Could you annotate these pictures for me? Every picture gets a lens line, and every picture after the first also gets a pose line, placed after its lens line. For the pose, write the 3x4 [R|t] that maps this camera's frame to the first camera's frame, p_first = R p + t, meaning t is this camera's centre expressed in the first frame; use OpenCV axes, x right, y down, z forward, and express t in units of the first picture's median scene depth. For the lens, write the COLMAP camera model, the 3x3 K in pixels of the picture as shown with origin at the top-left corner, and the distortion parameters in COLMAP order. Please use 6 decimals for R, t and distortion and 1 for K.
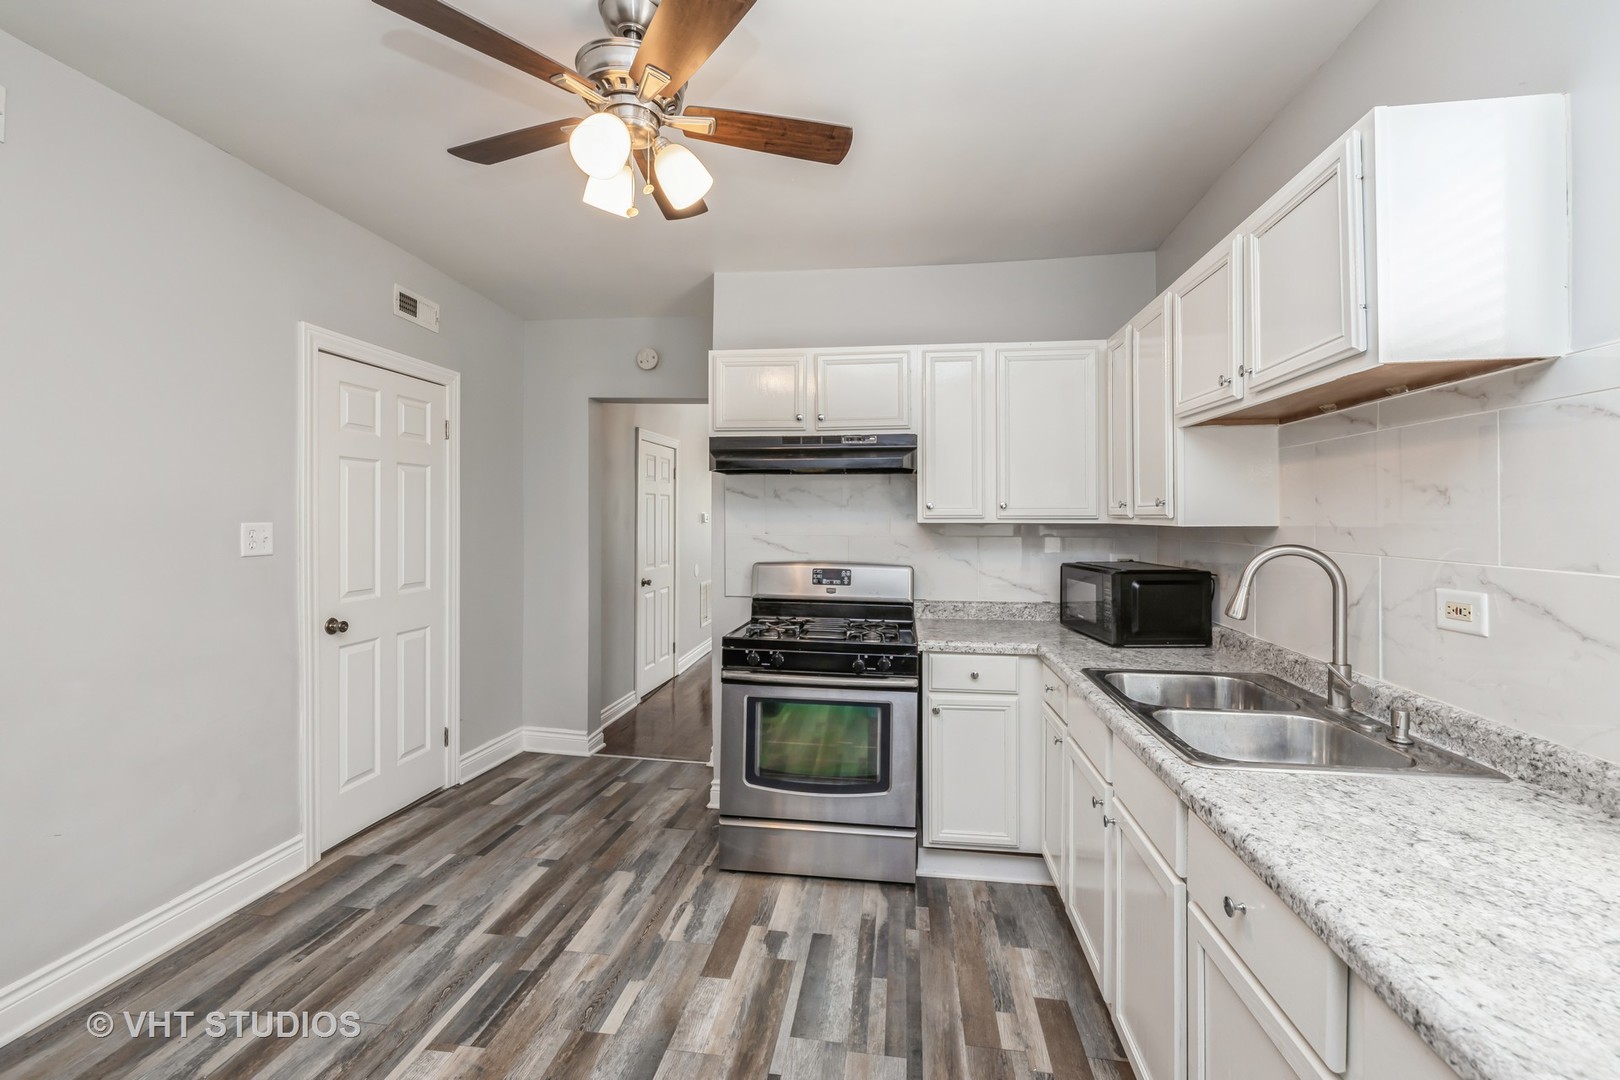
lens RADIAL K [[677.7, 0, 811.1], [0, 677.7, 525.0], [0, 0, 1]] dist [0.000593, -0.000111]
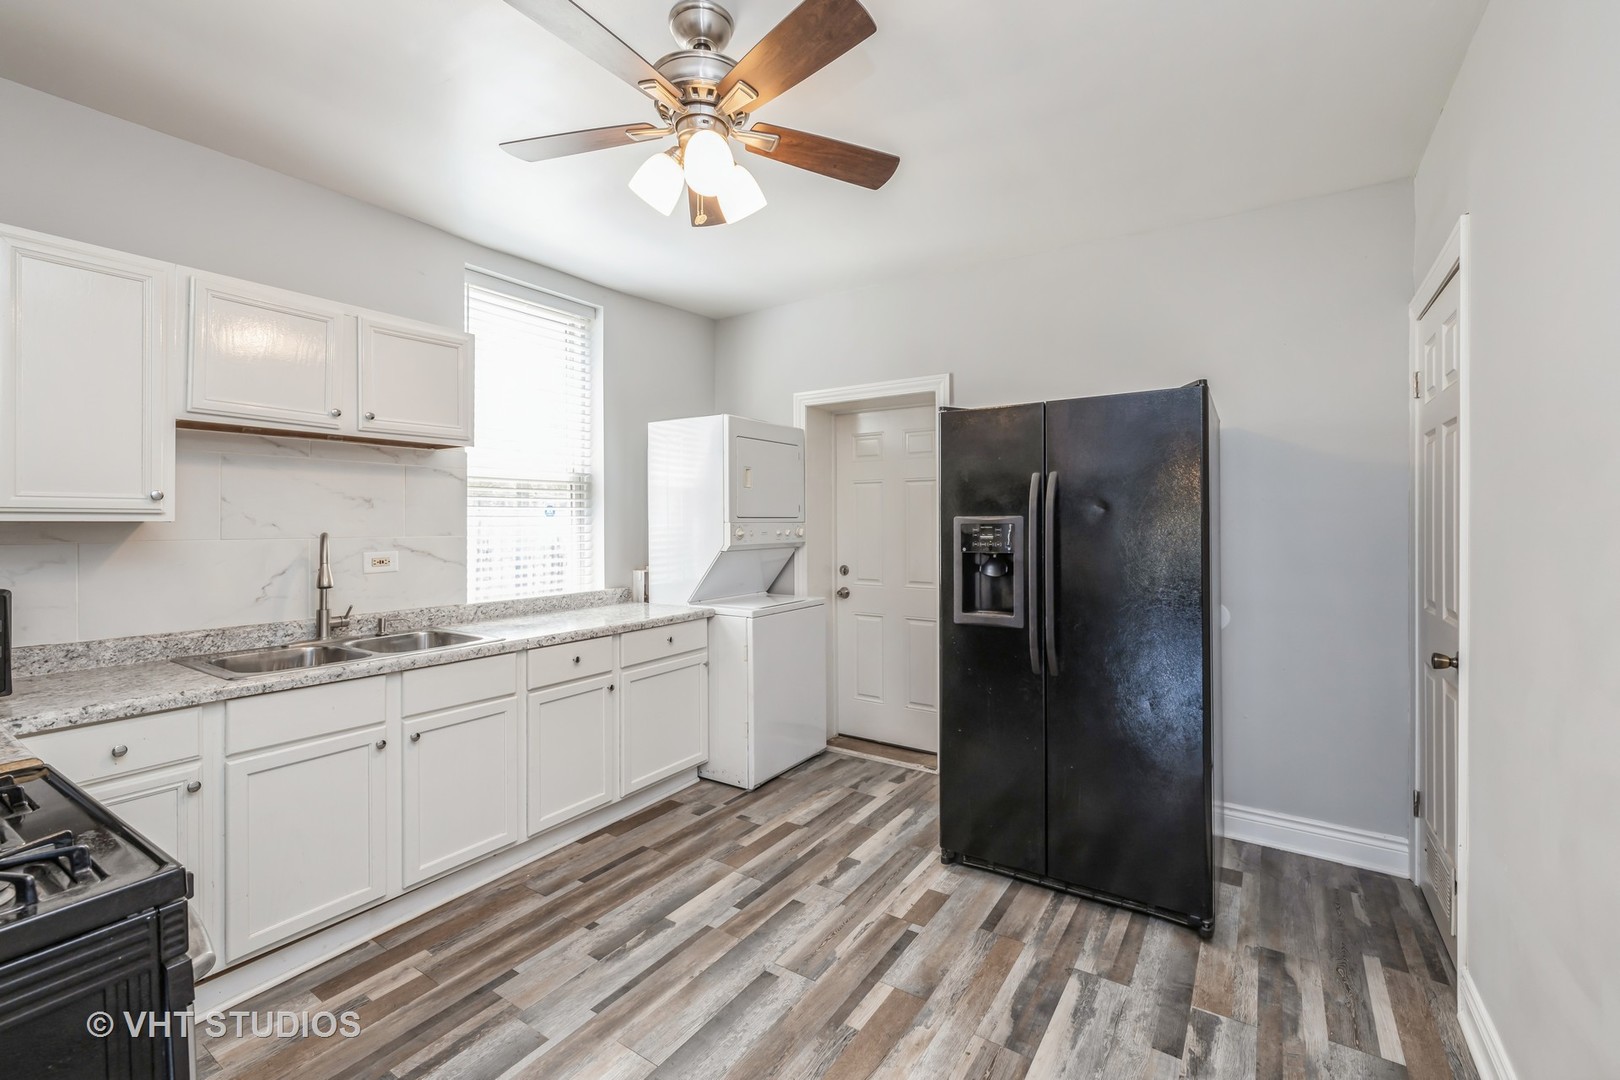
lens RADIAL K [[677.7, 0, 811.4], [0, 677.7, 523.3], [0, 0, 1]] dist [0.000593, -0.000111]
pose [[-0.894717, -0.006274, 0.446590, -0.841803], [-0.001024, 0.999928, 0.011997, -0.008860], [-0.446633, 0.010277, -0.894658, 1.774505]]
